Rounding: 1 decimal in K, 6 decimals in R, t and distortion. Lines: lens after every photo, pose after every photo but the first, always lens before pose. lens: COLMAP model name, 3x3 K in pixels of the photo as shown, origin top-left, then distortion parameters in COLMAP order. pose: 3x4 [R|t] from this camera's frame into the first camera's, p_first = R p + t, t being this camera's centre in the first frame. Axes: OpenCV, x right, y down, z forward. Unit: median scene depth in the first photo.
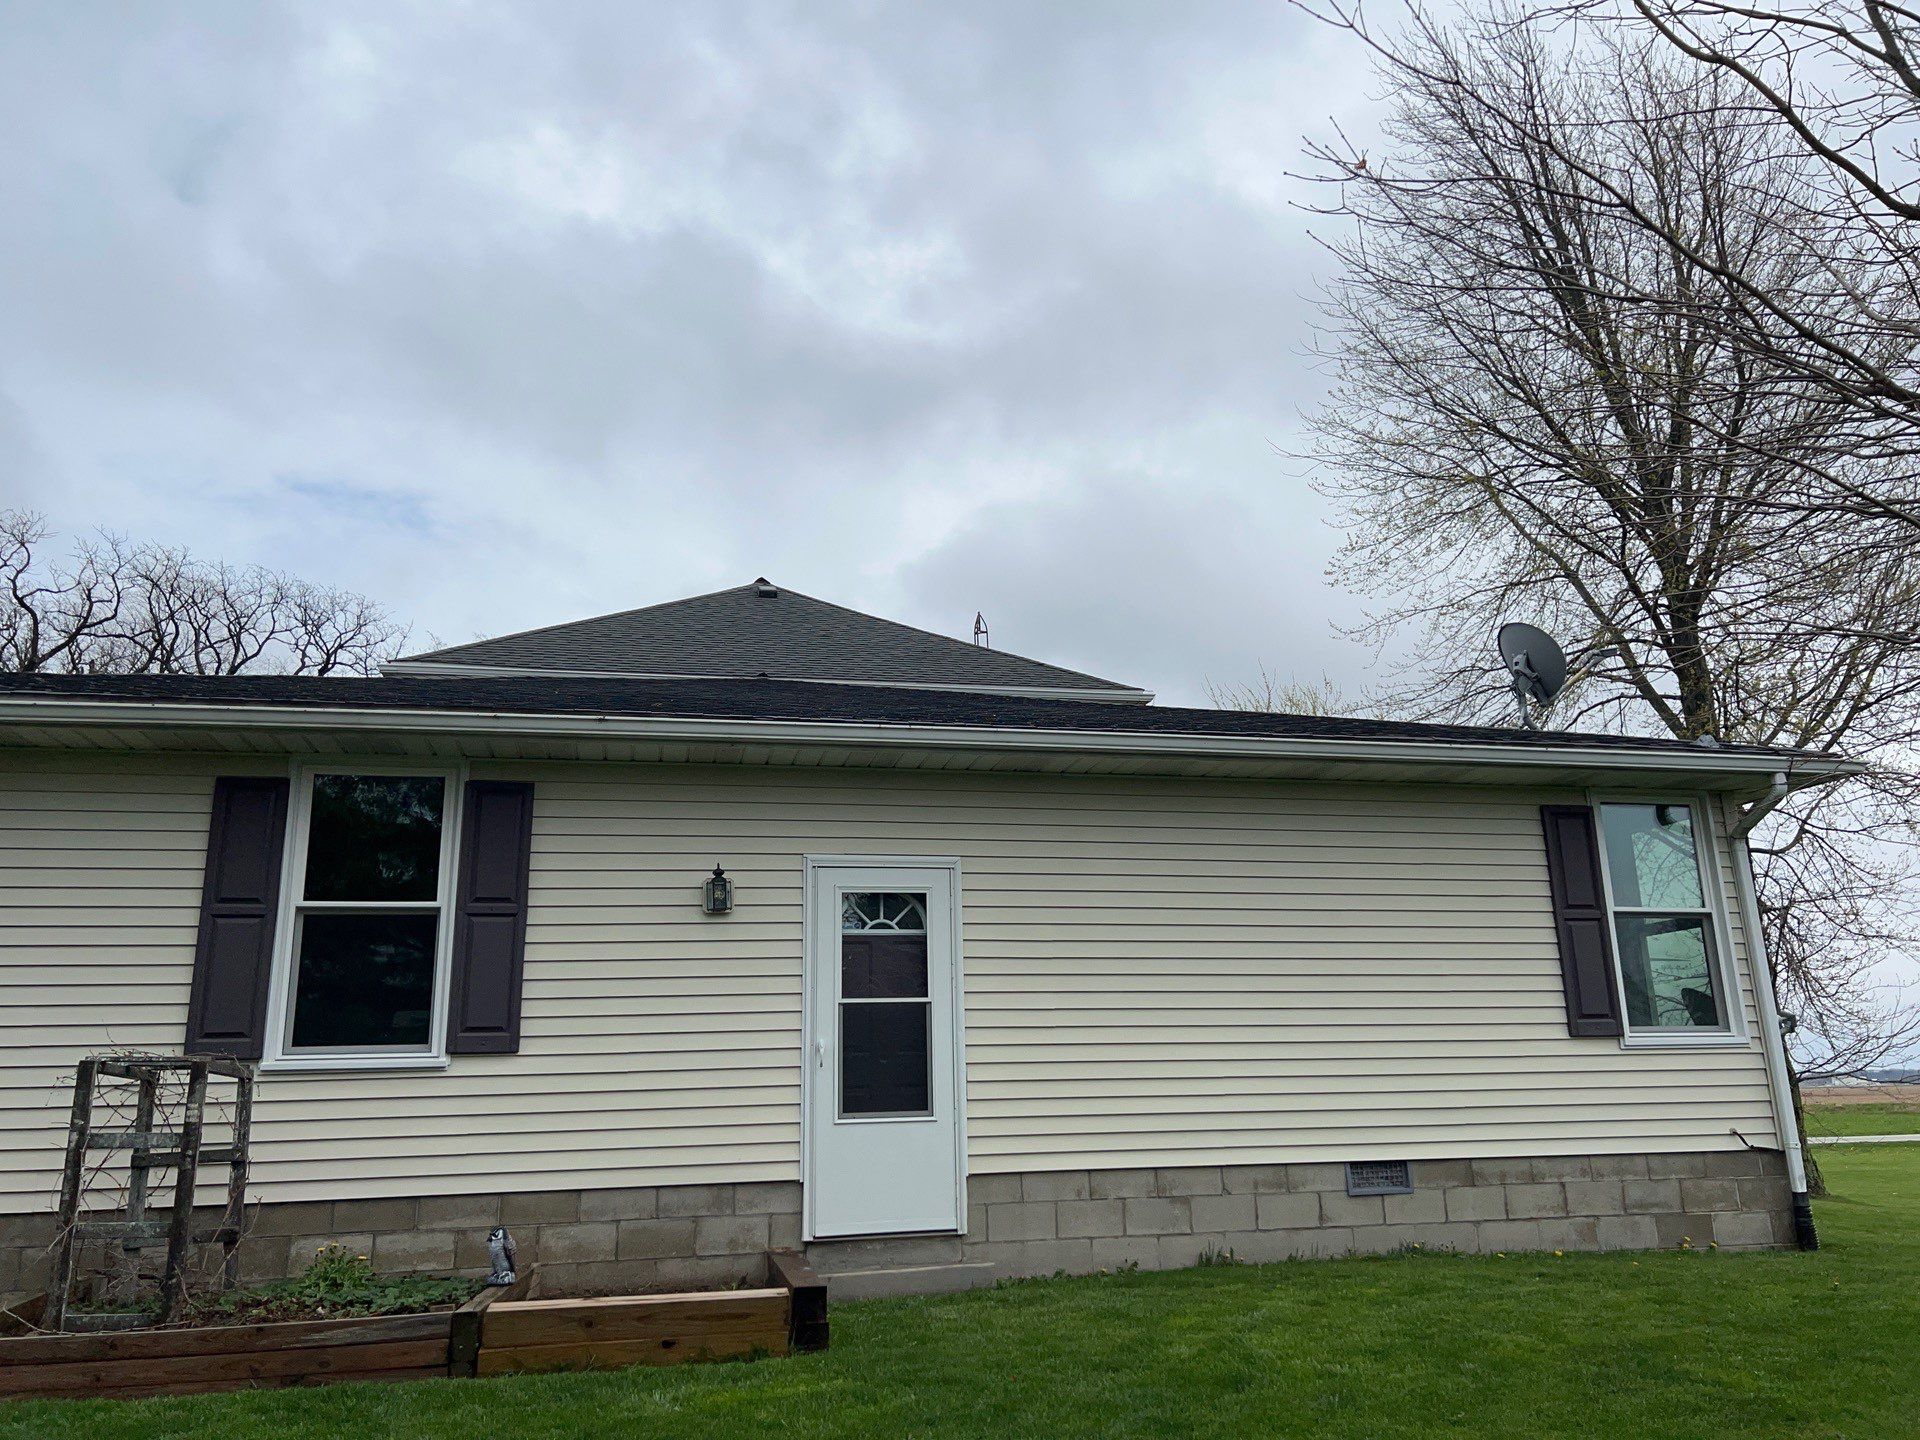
lens RADIAL K [[1373.1, 0, 943.6], [0, 1373.1, 730.0], [0, 0, 1]] dist [0.040710, -0.045643]
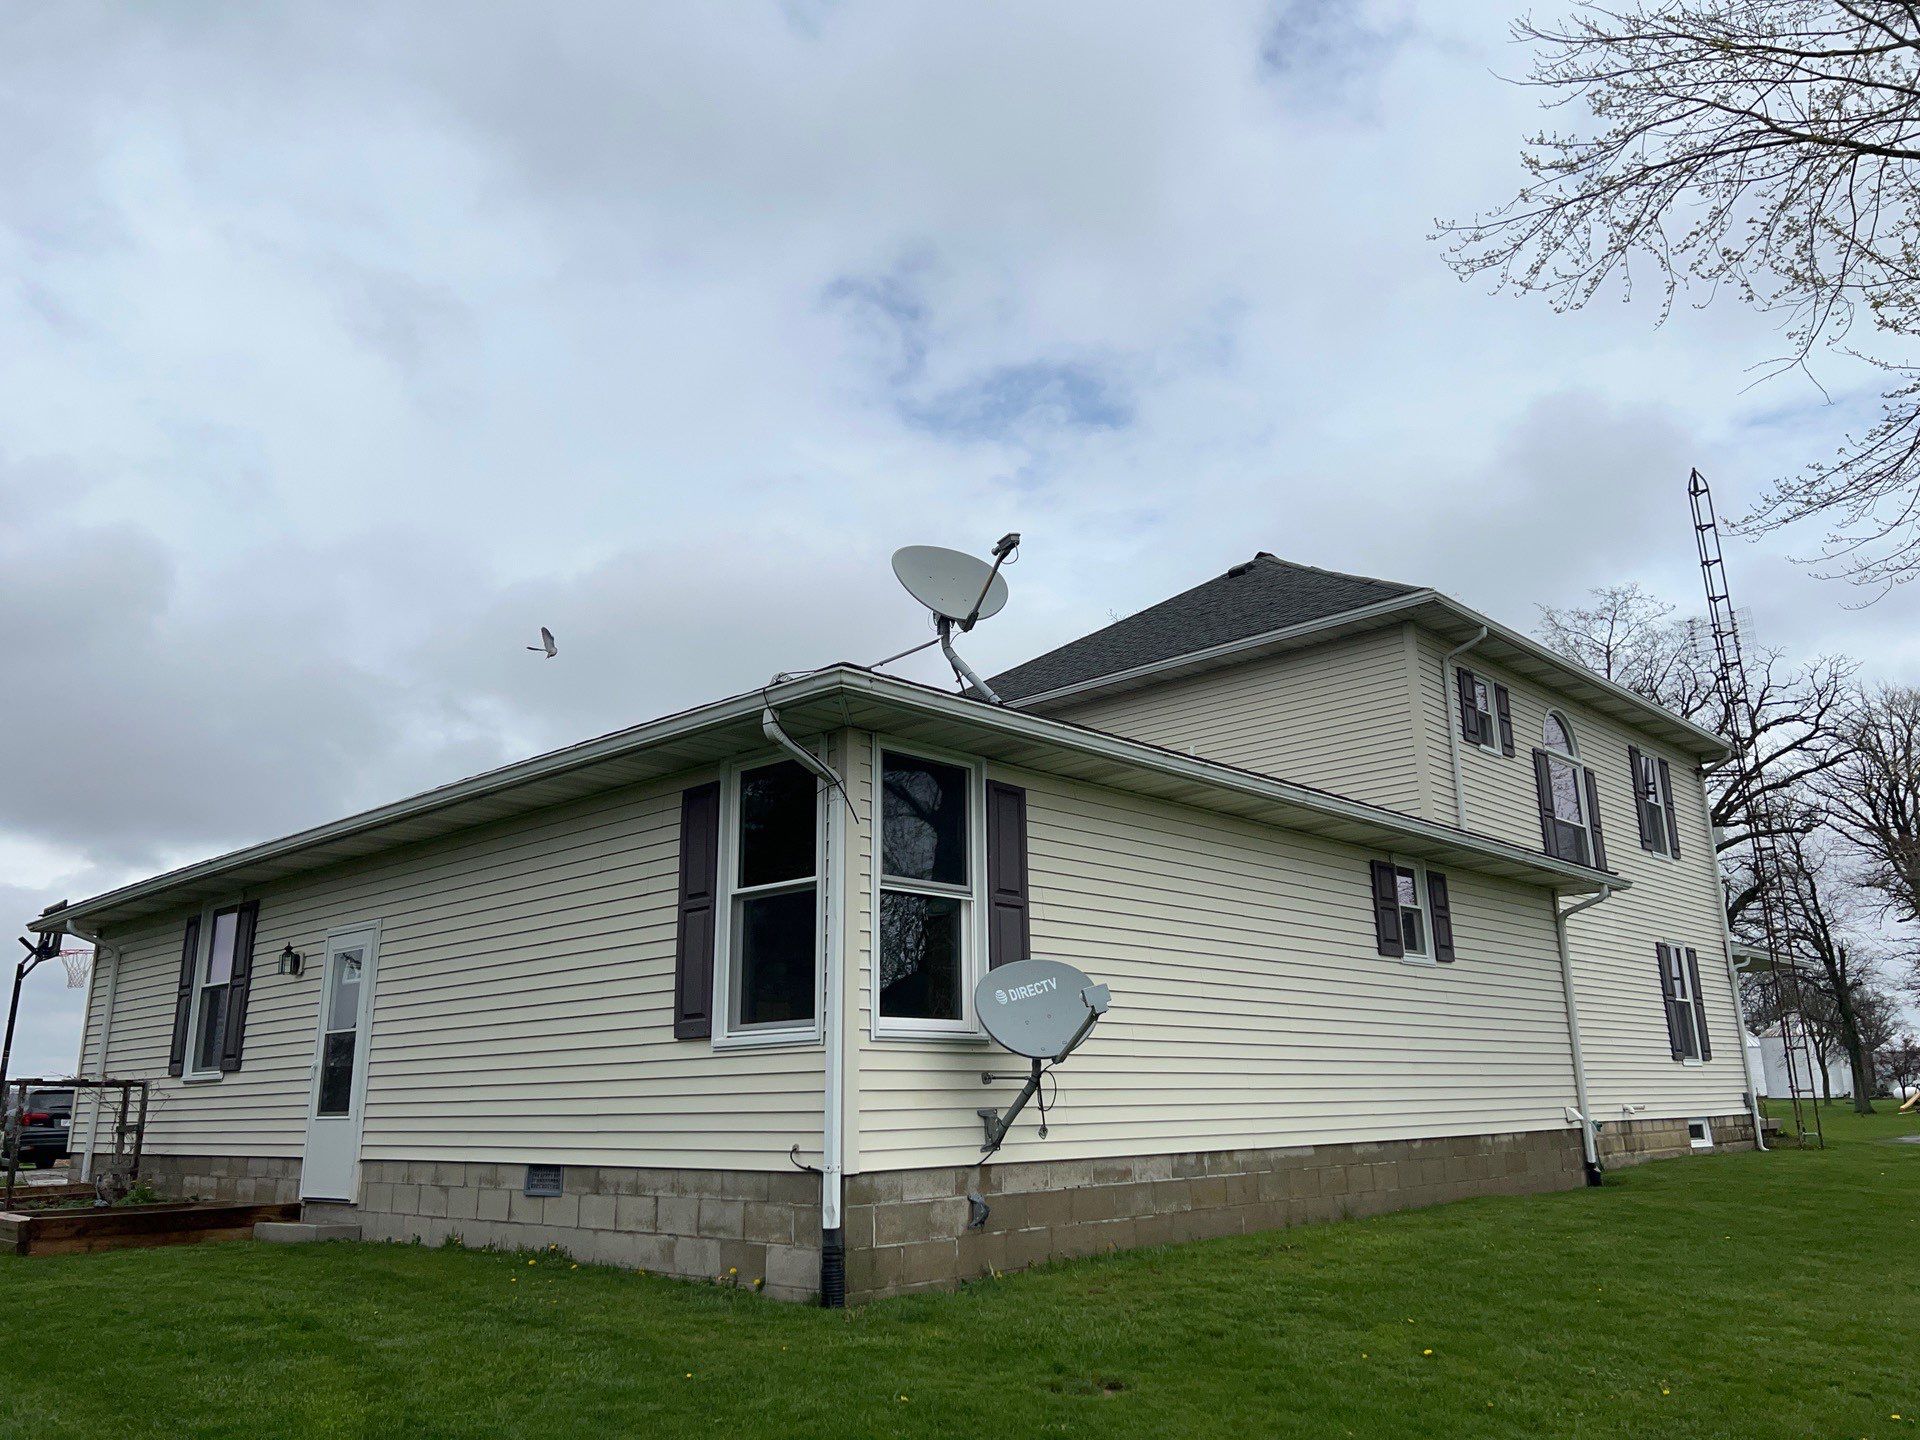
lens RADIAL K [[1425.1, 0, 962.7], [0, 1425.1, 704.4], [0, 0, 1]] dist [0.002190, -0.008513]
pose [[0.574030, -0.210443, -0.791330, 1.533974], [0.211677, 0.971698, -0.104859, 0.163920], [0.791001, -0.107314, 0.602330, 0.681638]]
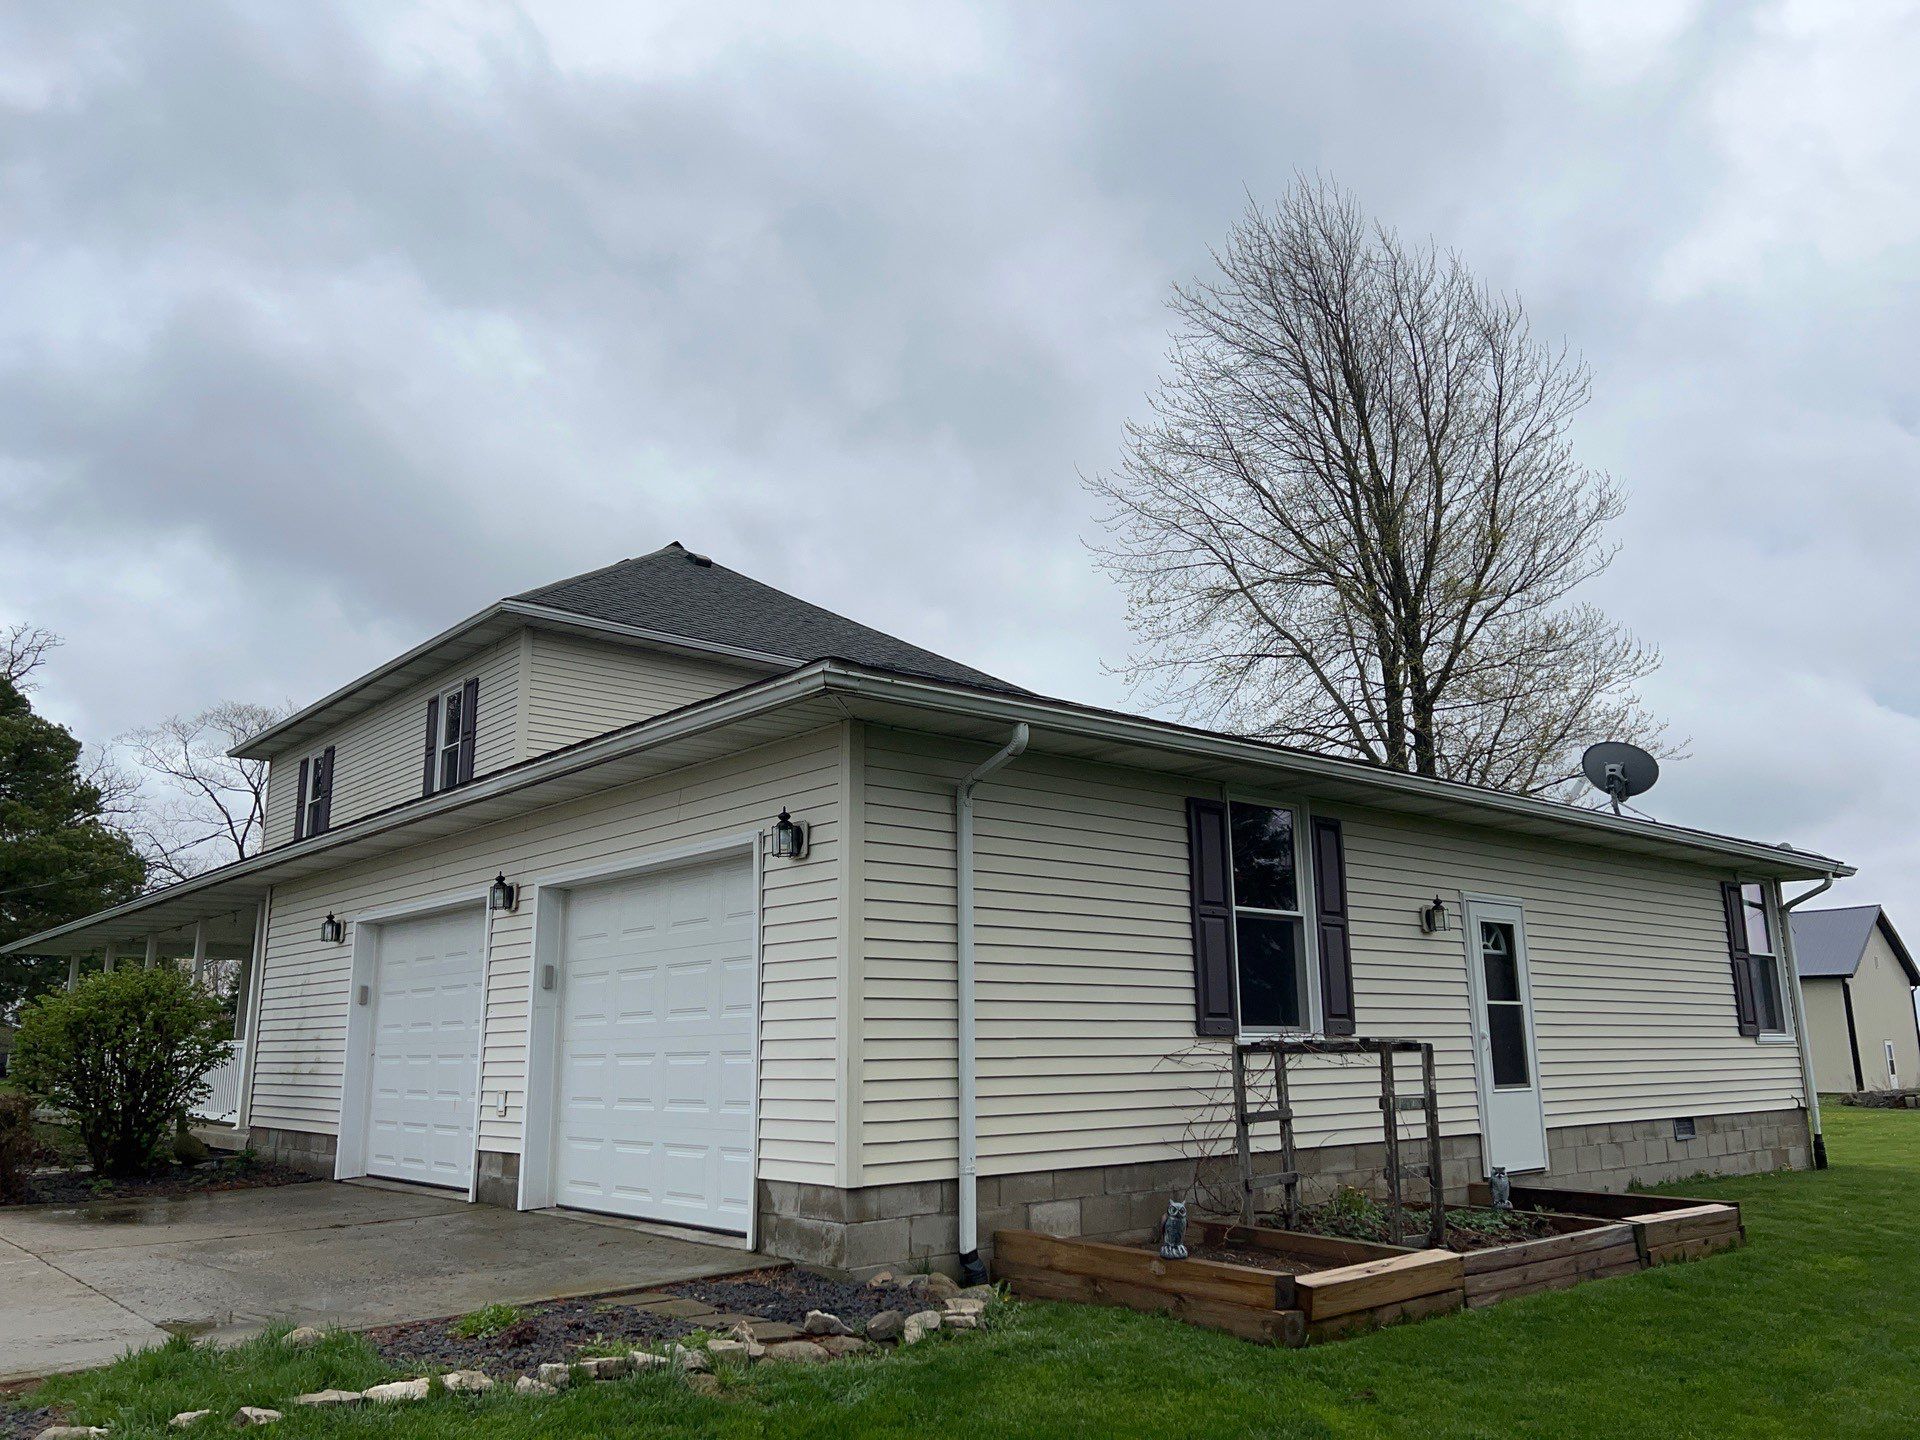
lens RADIAL K [[1490.3, 0, 974.7], [0, 1490.3, 709.4], [0, 0, 1]] dist [-0.001367, -0.013556]
pose [[0.869166, 0.122857, 0.479017, -1.258030], [-0.126359, 0.991668, -0.025065, 0.013400], [-0.478105, -0.038742, 0.877448, -0.027601]]
